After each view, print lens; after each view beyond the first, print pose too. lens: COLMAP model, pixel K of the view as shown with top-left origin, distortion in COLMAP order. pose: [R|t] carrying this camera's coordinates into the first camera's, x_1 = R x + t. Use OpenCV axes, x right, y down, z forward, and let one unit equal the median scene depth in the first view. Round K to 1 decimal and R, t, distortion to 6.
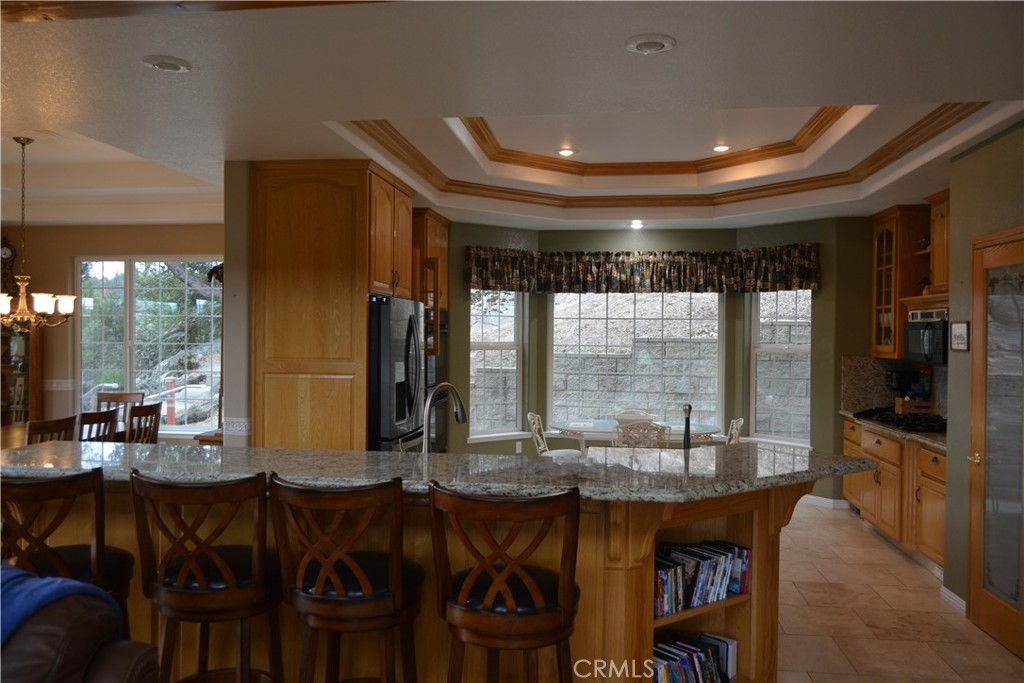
lens RADIAL K [[787.9, 0, 511.9], [0, 787.9, 336.2], [0, 0, 1]] dist [-0.013653, 0.005182]
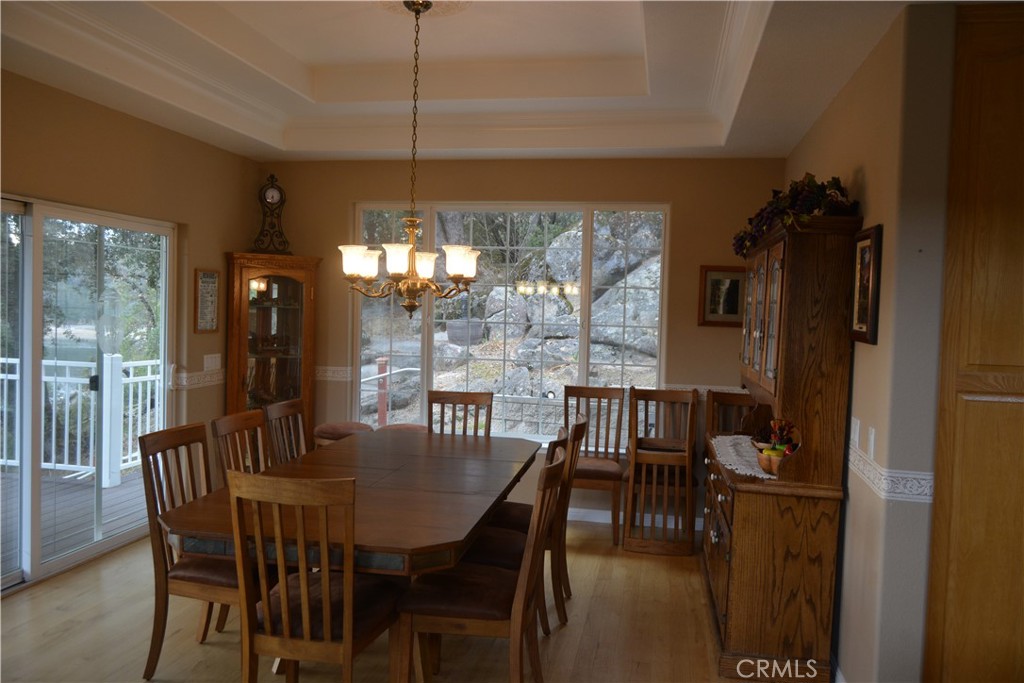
lens RADIAL K [[787.9, 0, 511.9], [0, 787.9, 336.2], [0, 0, 1]] dist [-0.013653, 0.005182]
pose [[0.997947, 0.023103, -0.059734, -0.444828], [-0.021076, 0.999188, 0.034352, -0.003870], [0.060479, -0.033022, 0.997623, 0.316529]]
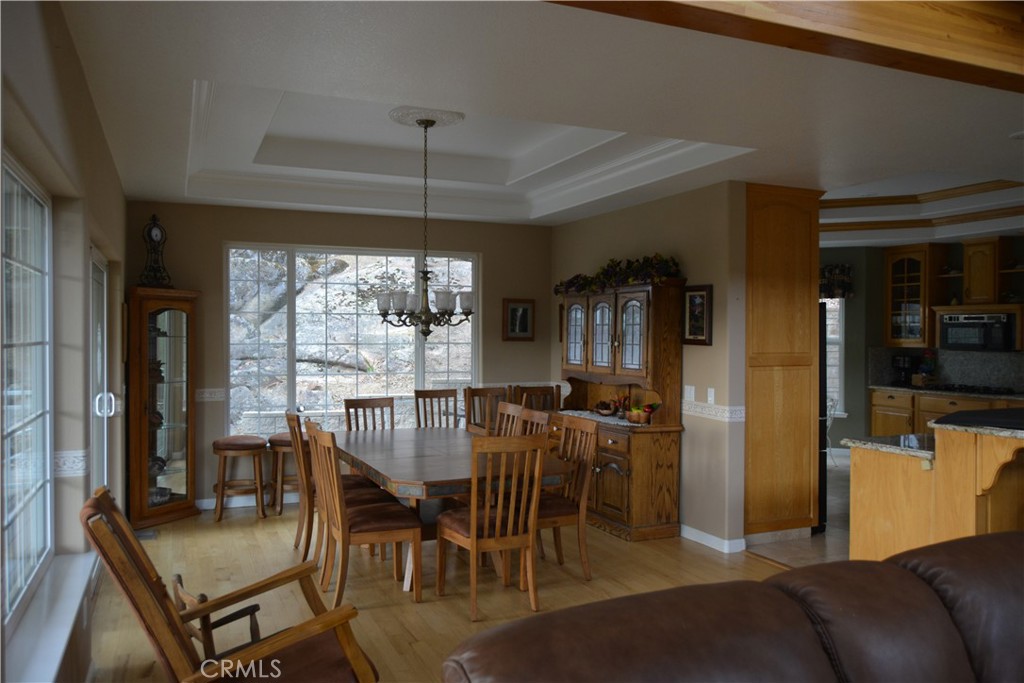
lens RADIAL K [[787.9, 0, 511.9], [0, 787.9, 336.2], [0, 0, 1]] dist [-0.013653, 0.005182]
pose [[0.856378, -0.007424, 0.516295, -0.899501], [0.004552, 0.999966, 0.006828, -0.005498], [-0.516329, -0.003497, 0.856383, 0.141260]]
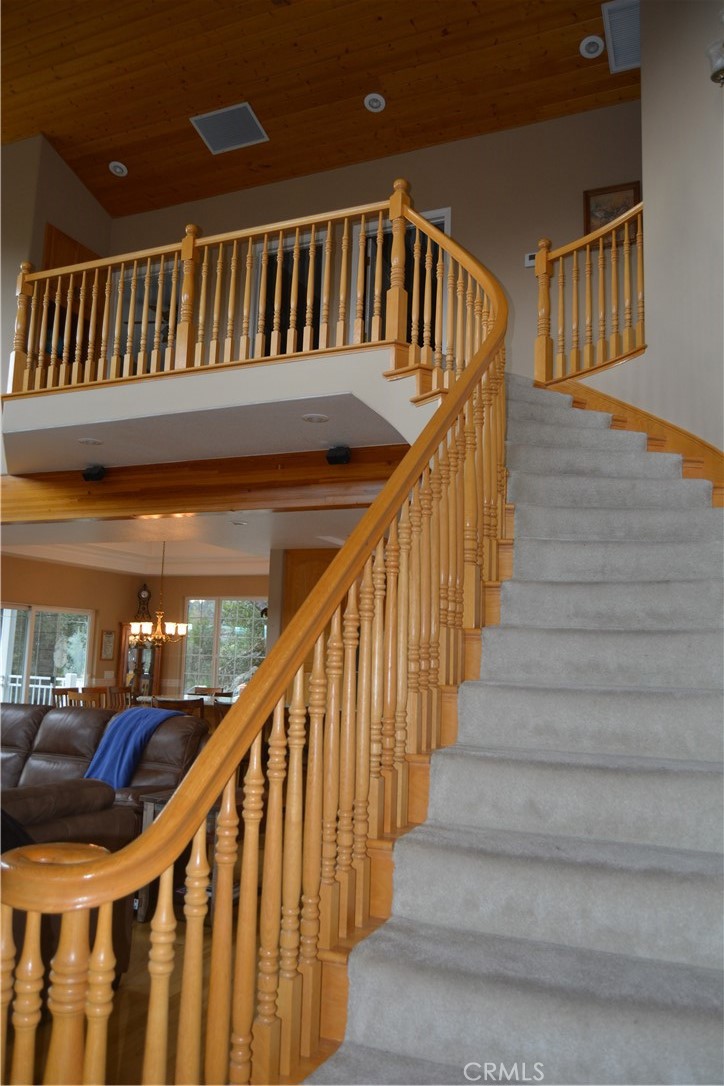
lens RADIAL K [[835.6, 0, 362.0], [0, 835.6, 543.0], [0, 0, 1]] dist [-0.013653, 0.005182]
pose [[0.960383, -0.015660, -0.278243, 0.261917], [-0.024890, 0.989610, -0.141608, 0.017854], [0.277570, 0.142923, 0.950015, -0.536157]]
